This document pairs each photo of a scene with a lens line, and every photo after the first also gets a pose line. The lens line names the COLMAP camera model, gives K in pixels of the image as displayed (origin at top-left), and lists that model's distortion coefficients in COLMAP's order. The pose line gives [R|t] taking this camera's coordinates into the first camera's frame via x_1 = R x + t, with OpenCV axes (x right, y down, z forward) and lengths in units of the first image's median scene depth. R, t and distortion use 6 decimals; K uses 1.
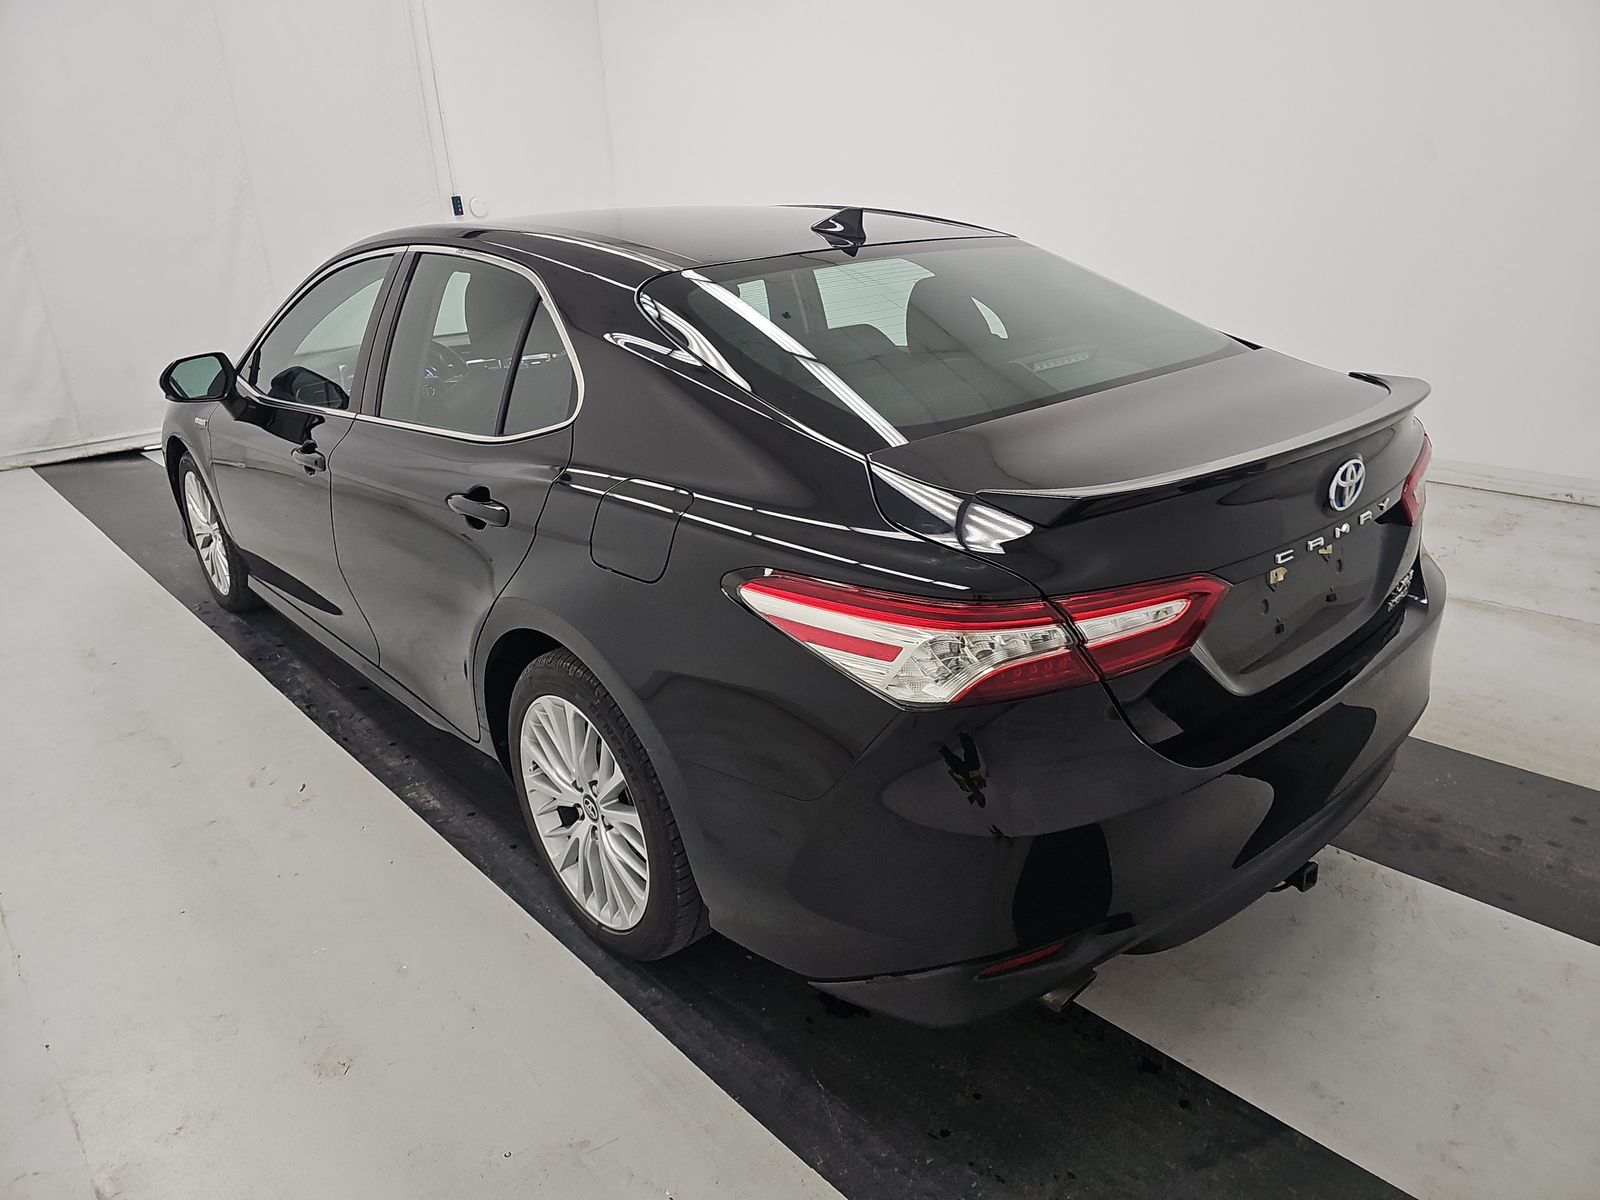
lens RADIAL K [[1059.0, 0, 805.9], [0, 1059.0, 600.5], [0, 0, 1]] dist [0.017085, -0.008687]
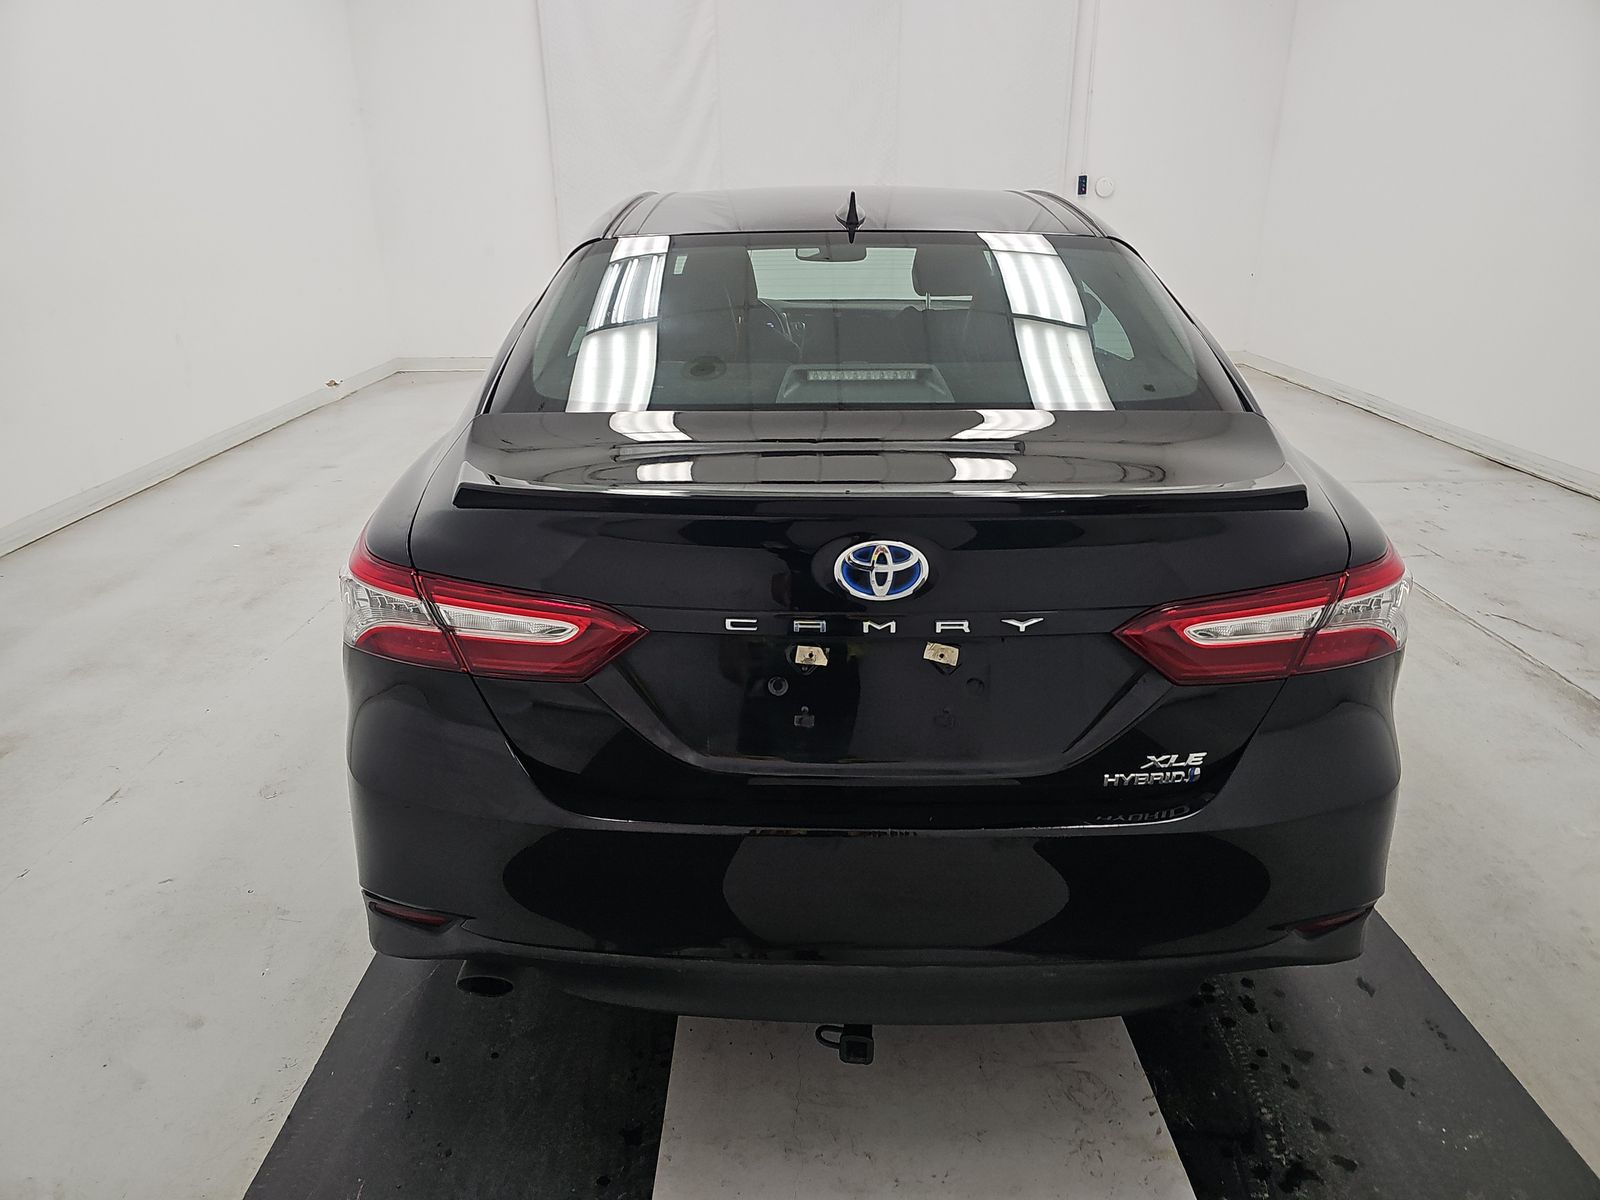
lens RADIAL K [[1059.0, 0, 807.5], [0, 1059.0, 599.3], [0, 0, 1]] dist [0.017085, -0.008687]
pose [[0.739670, 0.279909, -0.611996, 0.913956], [-0.271082, 0.956280, 0.109739, -0.152474], [0.615957, 0.084730, 0.783210, 0.356039]]
